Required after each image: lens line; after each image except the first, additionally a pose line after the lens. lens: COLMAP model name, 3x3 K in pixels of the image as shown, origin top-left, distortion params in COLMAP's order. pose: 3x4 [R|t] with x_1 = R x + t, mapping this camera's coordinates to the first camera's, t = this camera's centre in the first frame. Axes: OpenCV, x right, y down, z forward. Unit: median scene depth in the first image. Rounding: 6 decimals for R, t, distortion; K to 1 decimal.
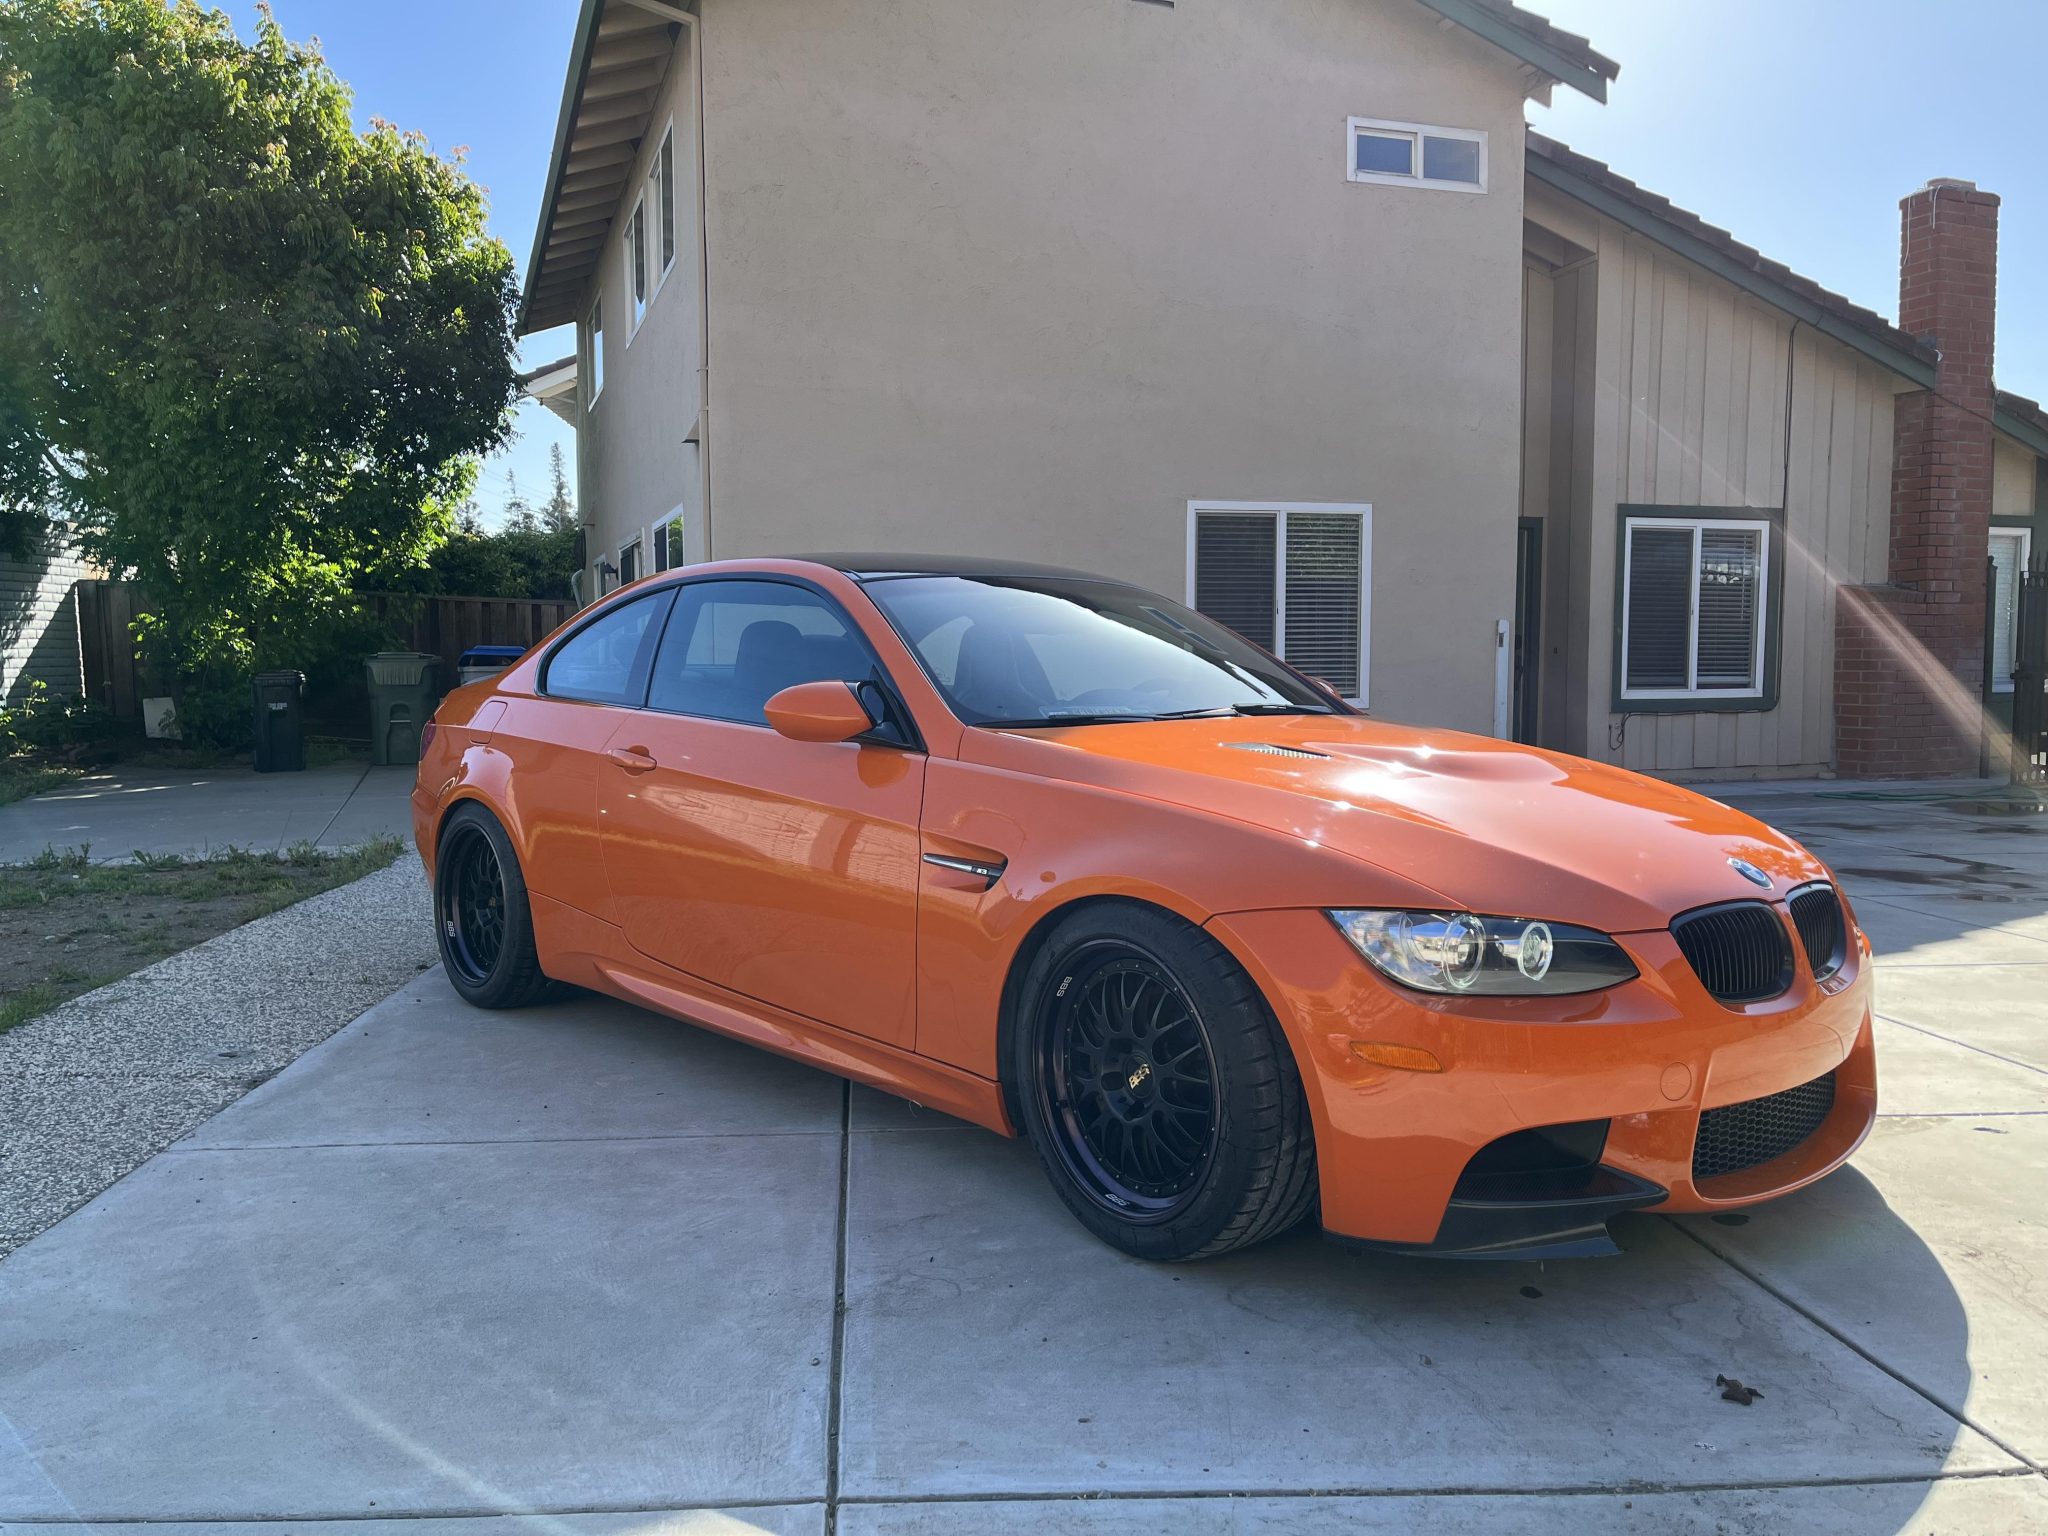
lens RADIAL K [[1552.0, 0, 1005.1], [0, 1552.0, 785.3], [0, 0, 1]] dist [0.074957, -0.095833]
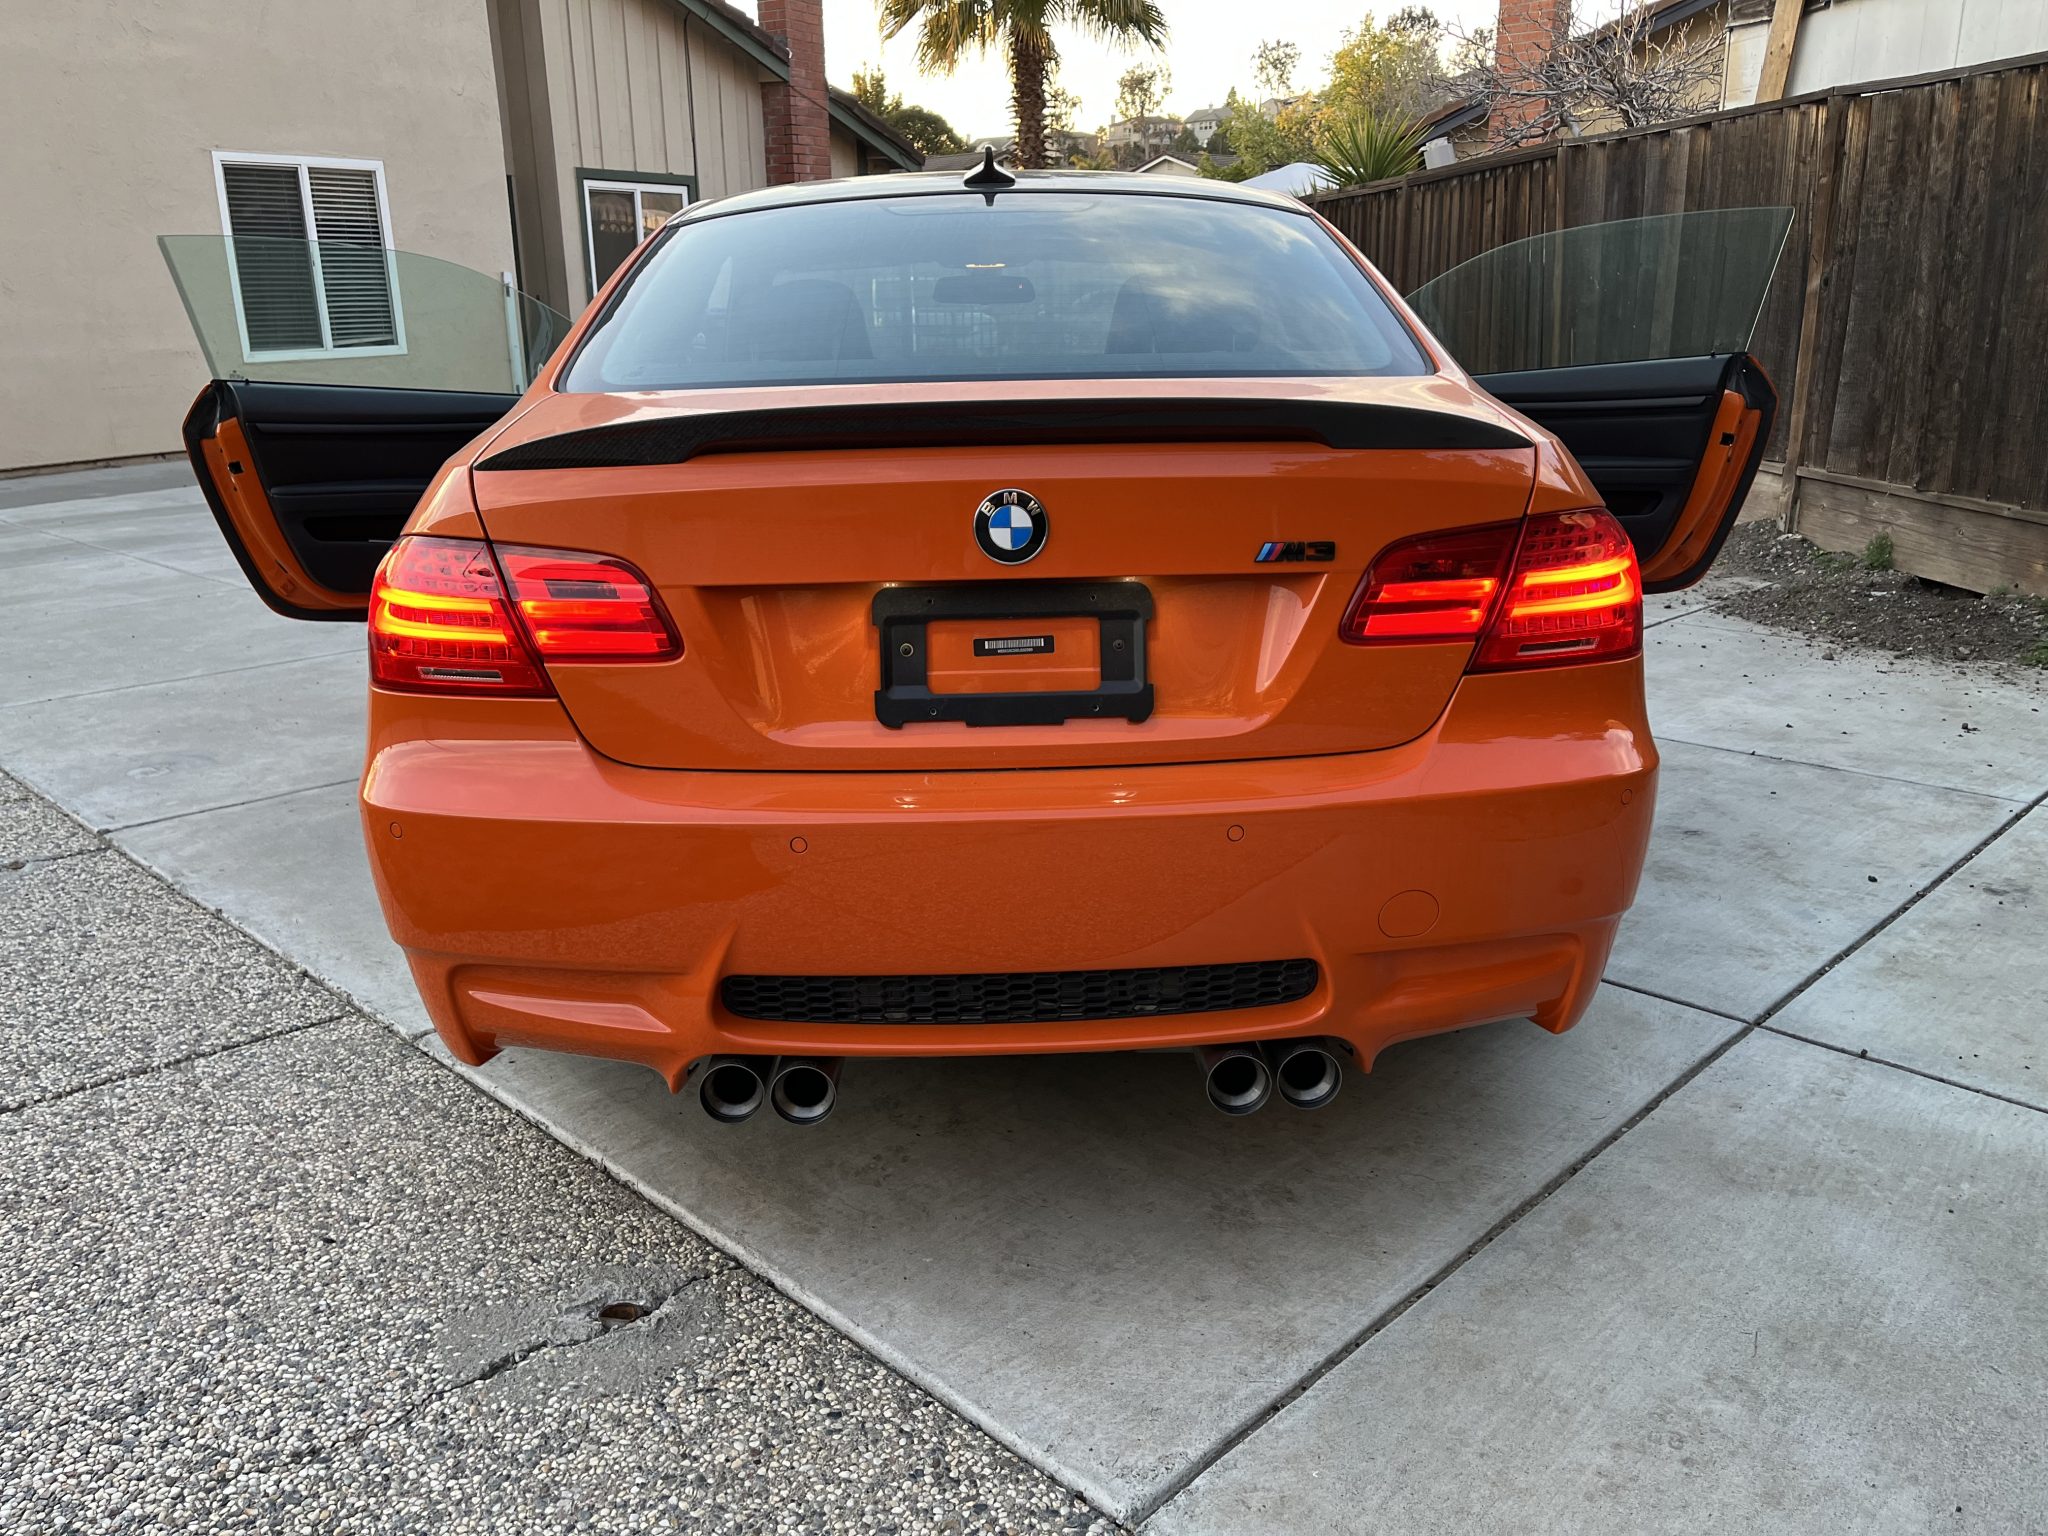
lens RADIAL K [[1552.0, 0, 1017.9], [0, 1552.0, 759.2], [0, 0, 1]] dist [0.074957, -0.095833]
pose [[0.761837, -0.193215, 0.618281, -0.174212], [0.061591, 0.971761, 0.227787, 0.003804], [-0.644834, -0.135456, 0.752224, -0.163036]]
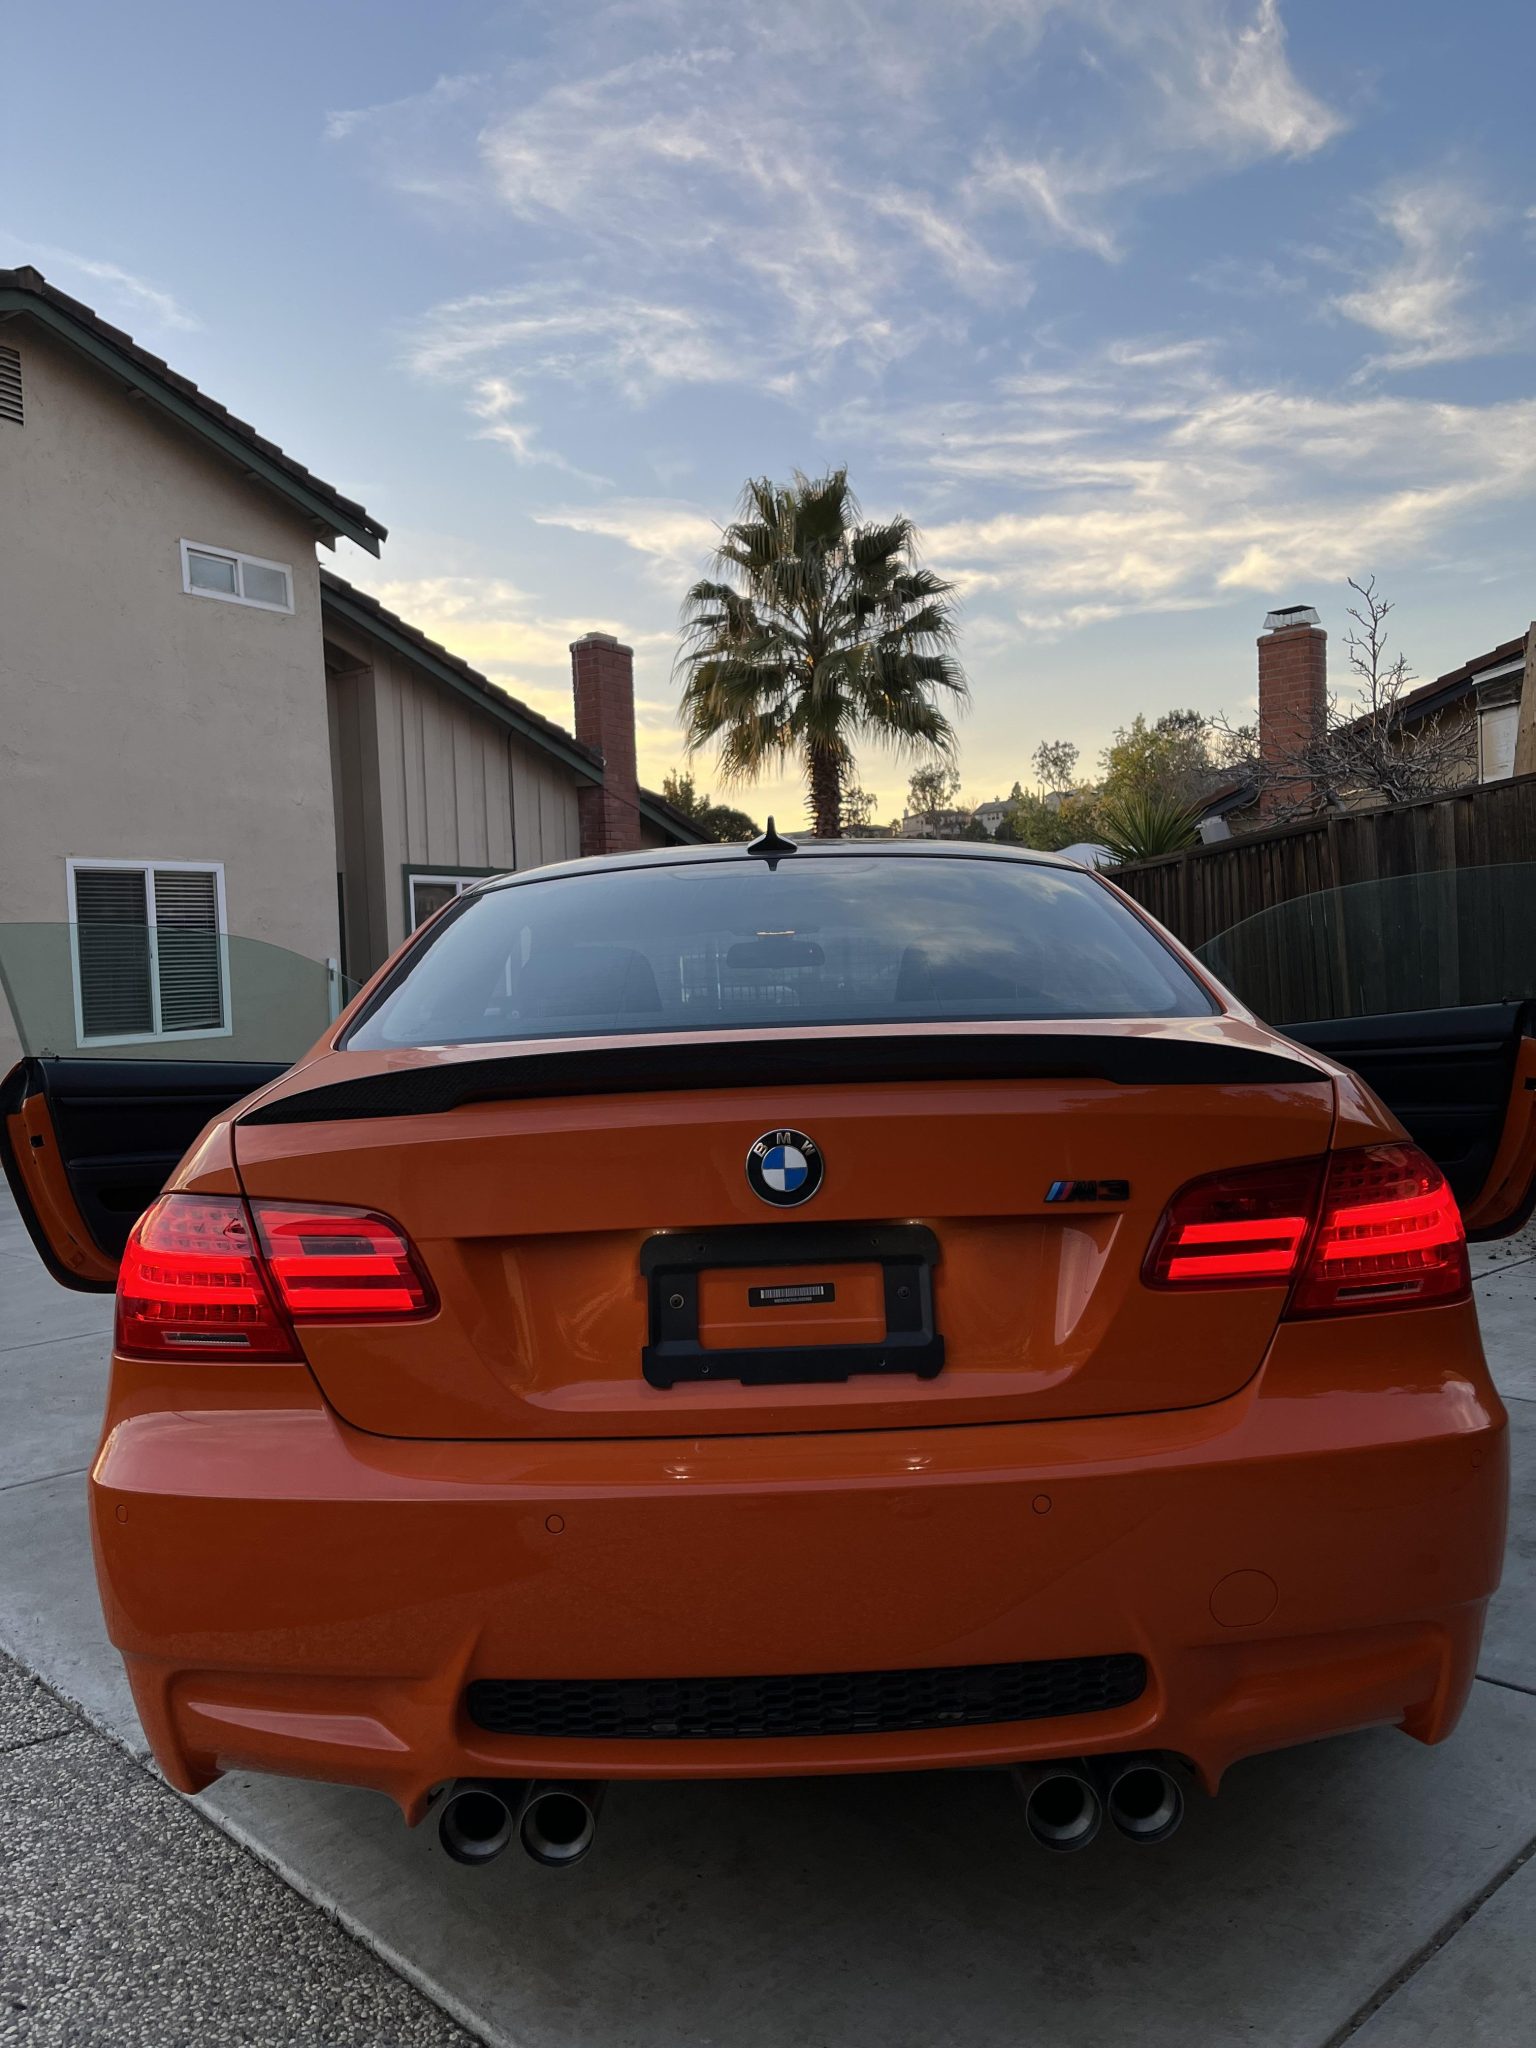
lens RADIAL K [[1552.0, 0, 774.6], [0, 1552.0, 1027.8], [0, 0, 1]] dist [0.074957, -0.095833]
pose [[0.780335, -0.049954, 0.623363, -0.168386], [0.082750, 0.996287, -0.023748, 0.006040], [-0.619862, 0.070115, 0.781572, -0.159760]]
